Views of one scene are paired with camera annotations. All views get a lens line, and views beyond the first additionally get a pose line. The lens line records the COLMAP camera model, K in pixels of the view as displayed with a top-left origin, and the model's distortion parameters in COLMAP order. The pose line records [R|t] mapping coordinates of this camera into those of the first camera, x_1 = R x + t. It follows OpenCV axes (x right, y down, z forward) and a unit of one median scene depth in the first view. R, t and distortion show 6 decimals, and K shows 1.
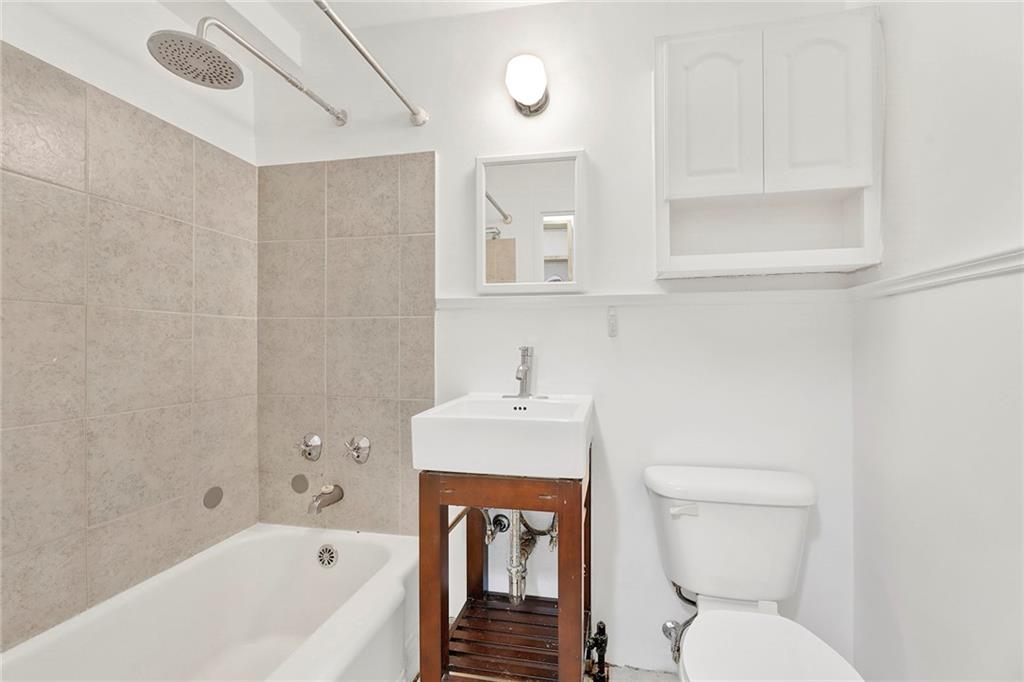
lens RADIAL K [[424.9, 0, 512.9], [0, 424.9, 340.1], [0, 0, 1]] dist [-0.001277, -0.000480]
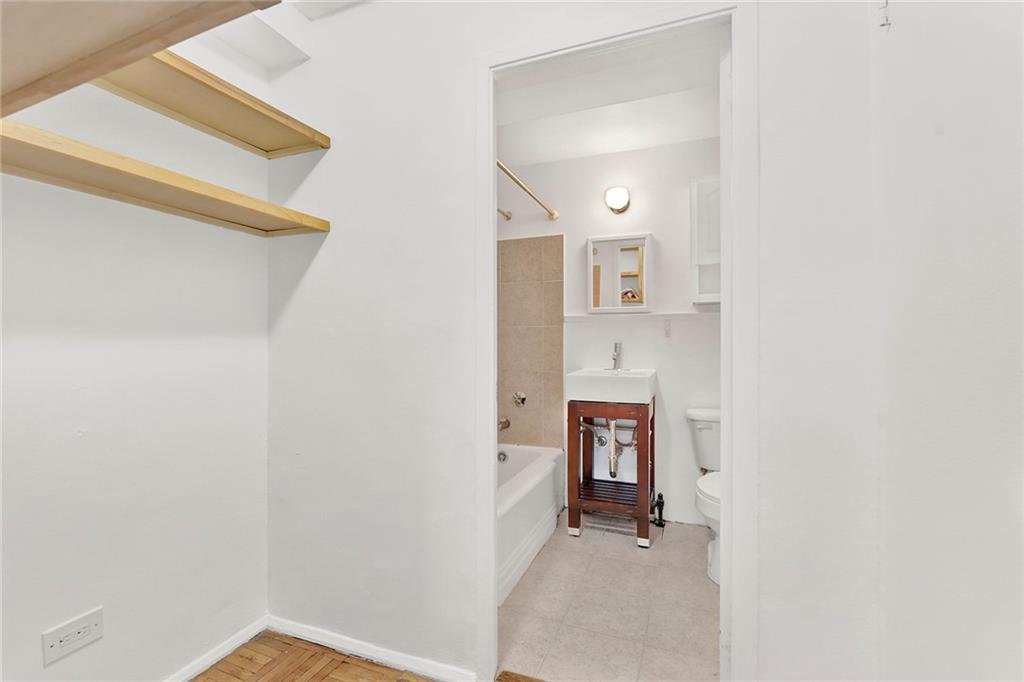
lens RADIAL K [[424.9, 0, 485.6], [0, 424.9, 343.0], [0, 0, 1]] dist [-0.001277, -0.000480]
pose [[0.977268, -0.000089, -0.212010, -0.130182], [0.000291, 1.000000, 0.000919, 0.015953], [0.212009, -0.000960, 0.977267, -0.879880]]
